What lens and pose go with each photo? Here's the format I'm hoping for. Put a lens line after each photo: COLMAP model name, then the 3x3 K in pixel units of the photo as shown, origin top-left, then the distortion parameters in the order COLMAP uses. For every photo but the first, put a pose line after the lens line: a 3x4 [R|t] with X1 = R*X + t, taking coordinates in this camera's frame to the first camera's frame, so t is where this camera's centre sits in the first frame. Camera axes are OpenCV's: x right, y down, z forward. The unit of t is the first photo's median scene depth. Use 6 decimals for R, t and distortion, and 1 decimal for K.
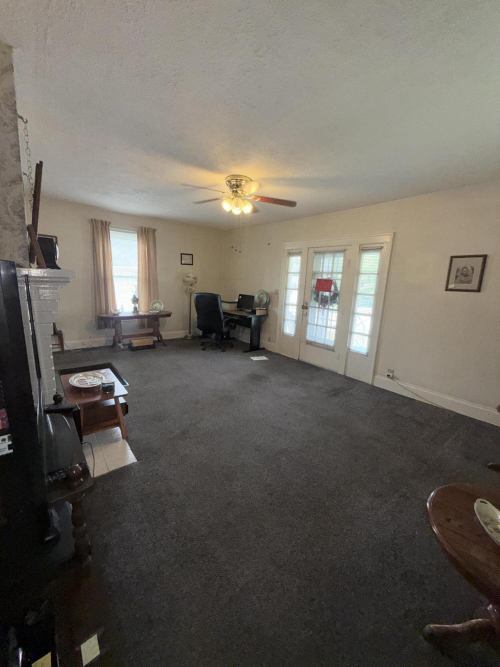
lens RADIAL K [[265.2, 0, 249.5], [0, 265.2, 332.4], [0, 0, 1]] dist [0.002432, -0.000438]
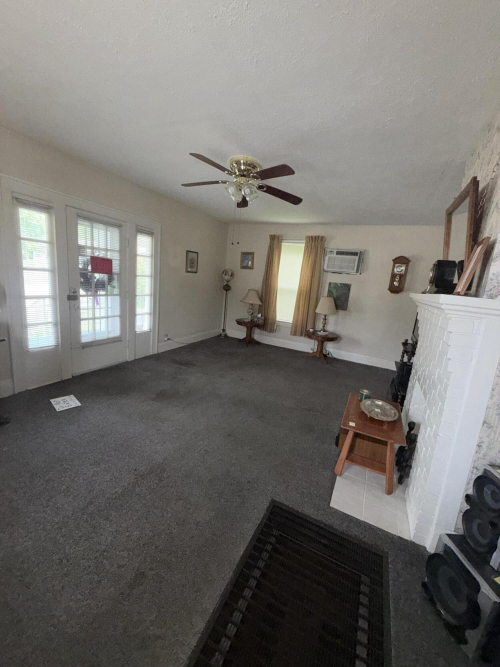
lens RADIAL K [[265.2, 0, 250.0], [0, 265.2, 335.0], [0, 0, 1]] dist [0.002432, -0.000438]
pose [[-0.408706, -0.276485, 0.869779, -0.621978], [0.064186, 0.941941, 0.329585, -0.211255], [-0.910406, 0.190531, -0.367230, 0.914665]]
